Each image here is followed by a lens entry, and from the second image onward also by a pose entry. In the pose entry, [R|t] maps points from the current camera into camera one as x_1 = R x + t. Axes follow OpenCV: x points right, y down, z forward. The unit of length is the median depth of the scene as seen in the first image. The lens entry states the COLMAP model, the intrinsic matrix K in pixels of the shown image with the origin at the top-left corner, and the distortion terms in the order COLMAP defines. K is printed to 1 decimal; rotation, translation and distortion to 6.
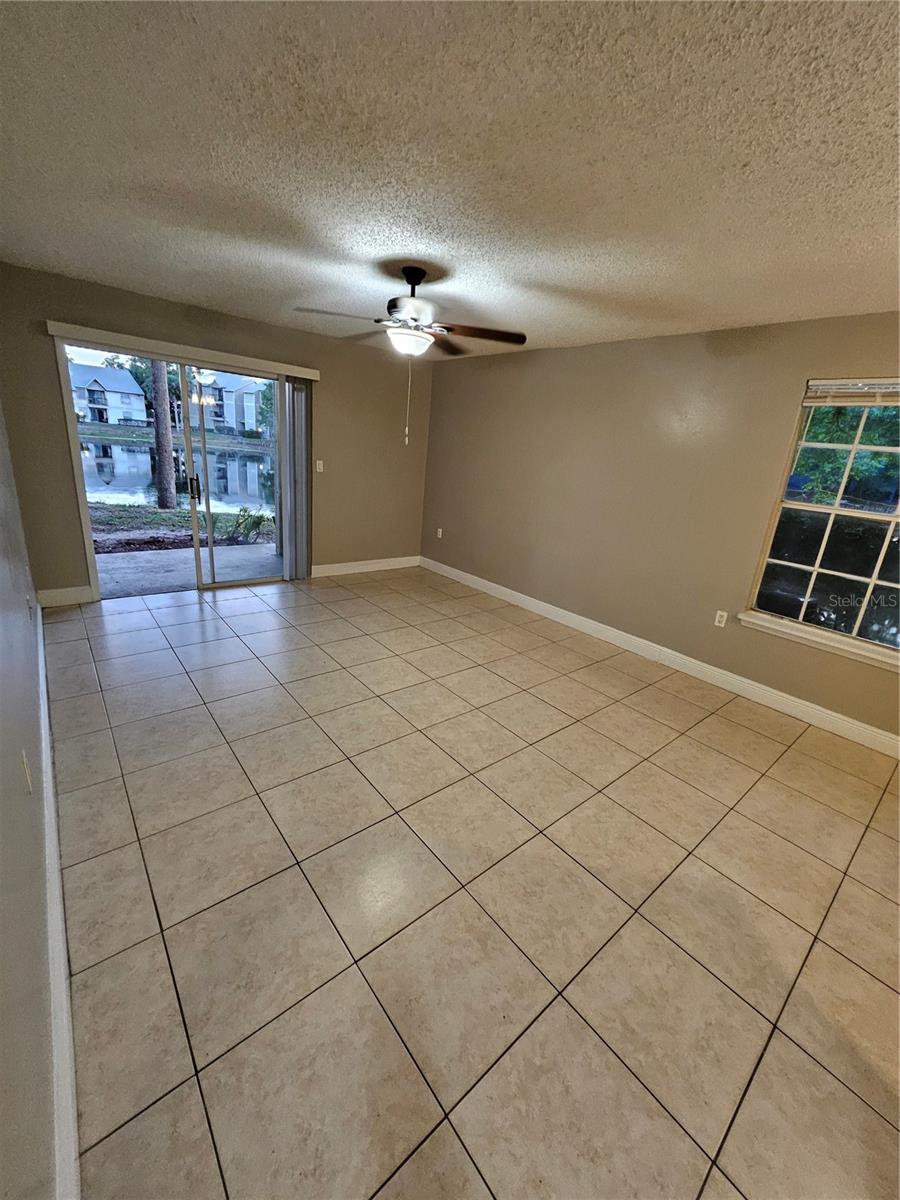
lens RADIAL K [[473.0, 0, 456.6], [0, 473.0, 594.0], [0, 0, 1]] dist [0.001615, -0.000349]
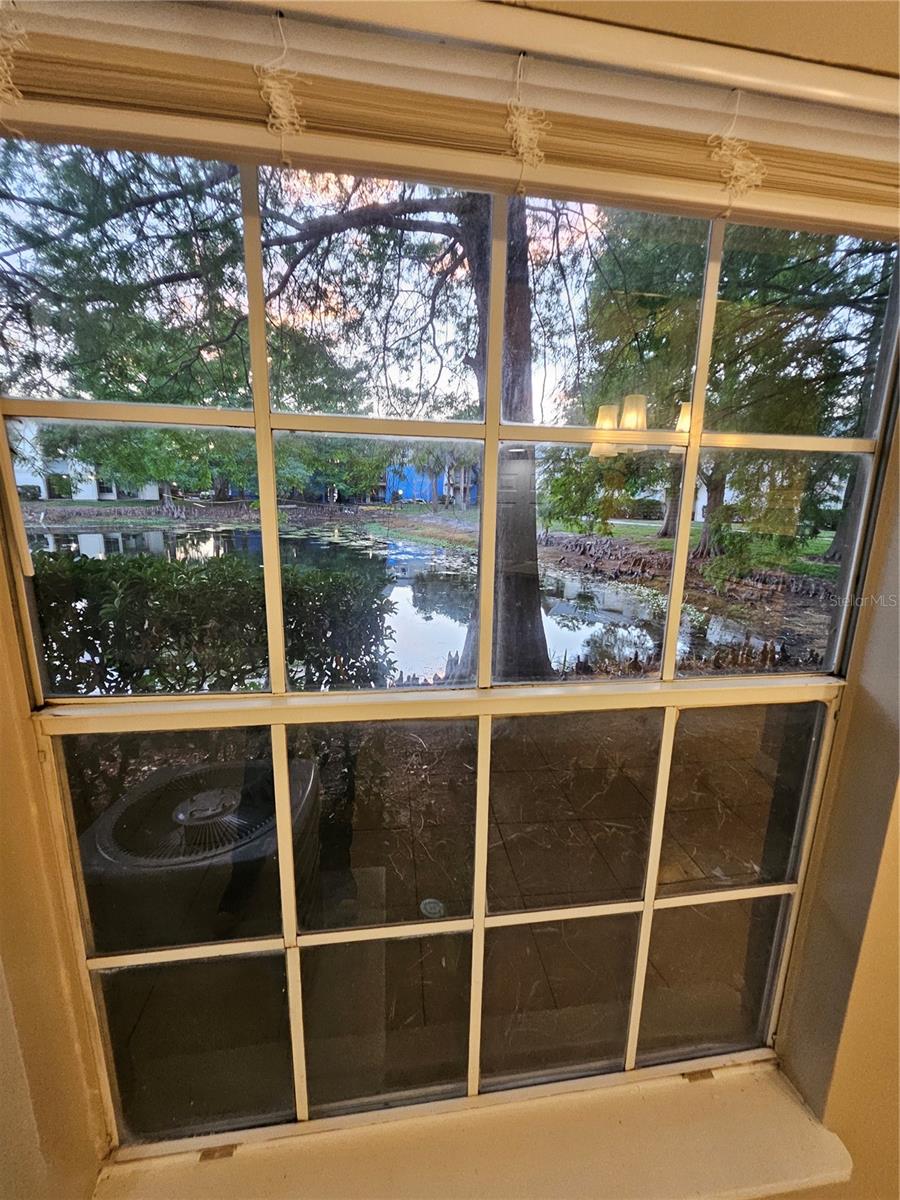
lens RADIAL K [[470.3, 0, 453.3], [0, 470.3, 587.6], [0, 0, 1]] dist [0.000940, -0.000126]
pose [[0.535763, -0.239756, 0.809614, 0.623074], [0.274516, 0.956210, 0.101507, -0.212451], [-0.798498, 0.167868, 0.578118, 0.732863]]
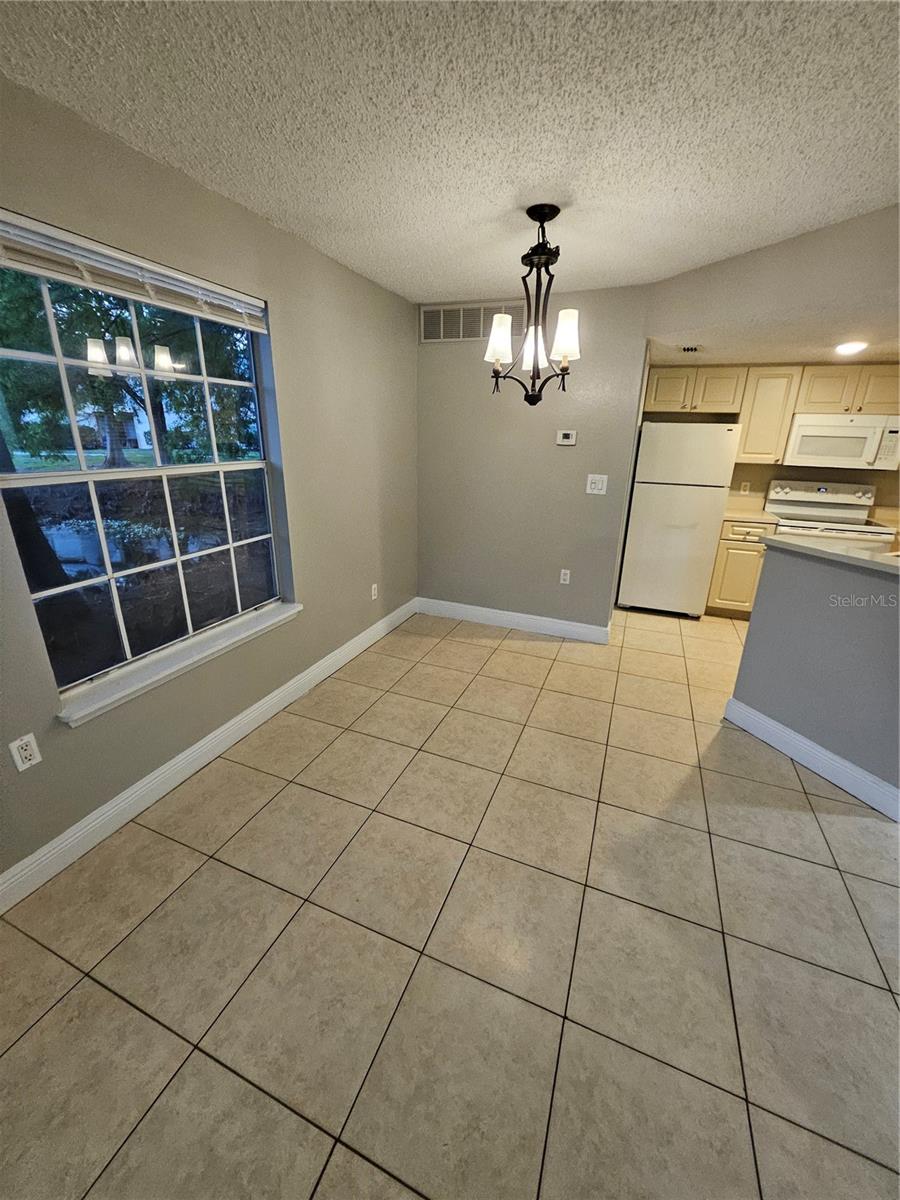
lens RADIAL K [[469.4, 0, 451.2], [0, 469.4, 591.1], [0, 0, 1]] dist [-0.001482, -0.000133]
pose [[-0.456677, -0.374643, 0.806901, 0.071229], [0.204734, 0.838401, 0.505141, -0.238174], [-0.865754, 0.395886, -0.306177, 0.777214]]
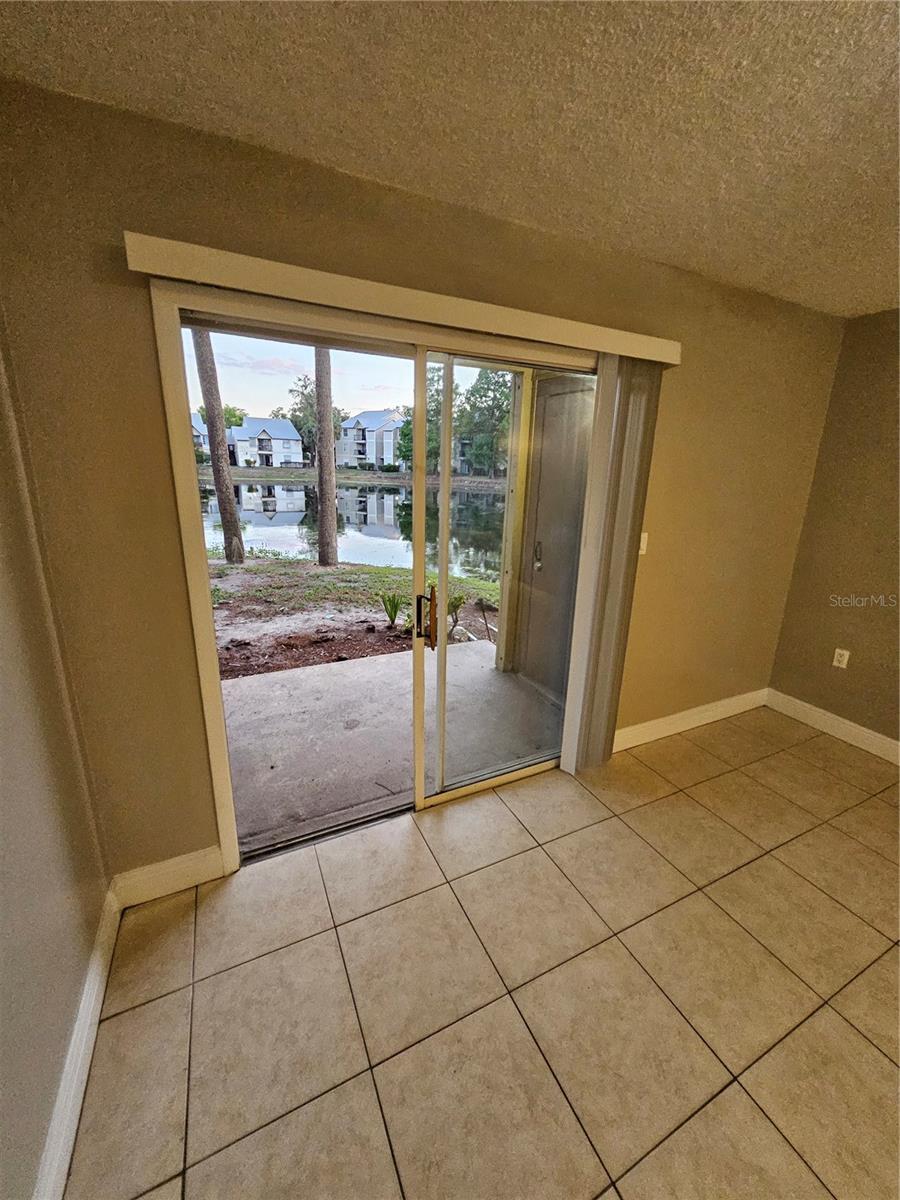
lens RADIAL K [[467.7, 0, 454.1], [0, 467.7, 593.9], [0, 0, 1]] dist [0.002391, -0.000201]
pose [[0.967433, 0.007537, -0.253016, -0.552078], [-0.019011, 0.998897, -0.042935, -0.302419], [0.252413, 0.046347, 0.966509, 0.759500]]
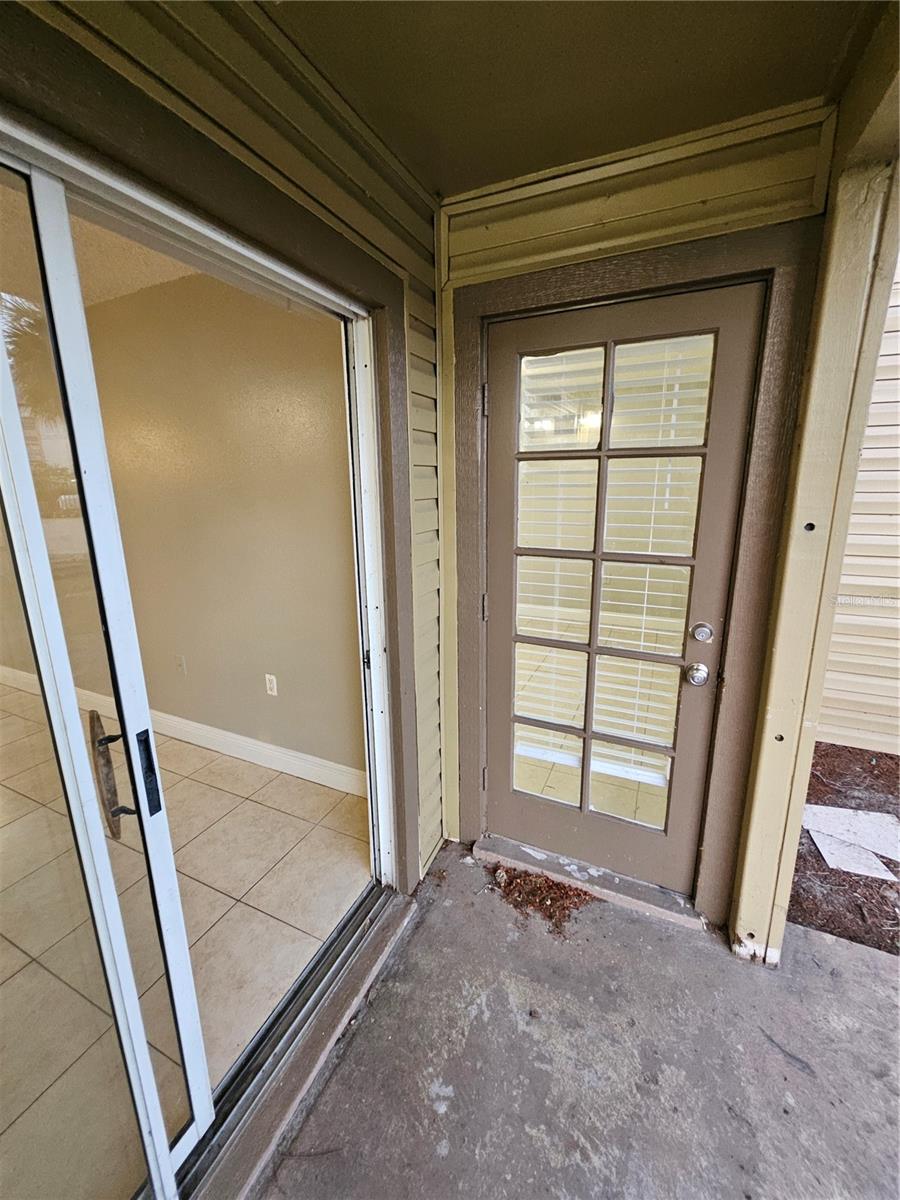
lens RADIAL K [[467.7, 0, 454.1], [0, 467.7, 593.9], [0, 0, 1]] dist [0.002391, -0.000201]
pose [[-0.901823, 0.019697, -0.431657, -0.801207], [-0.191987, 0.876679, 0.441106, -0.562981], [0.387113, 0.480672, -0.786828, 1.588073]]
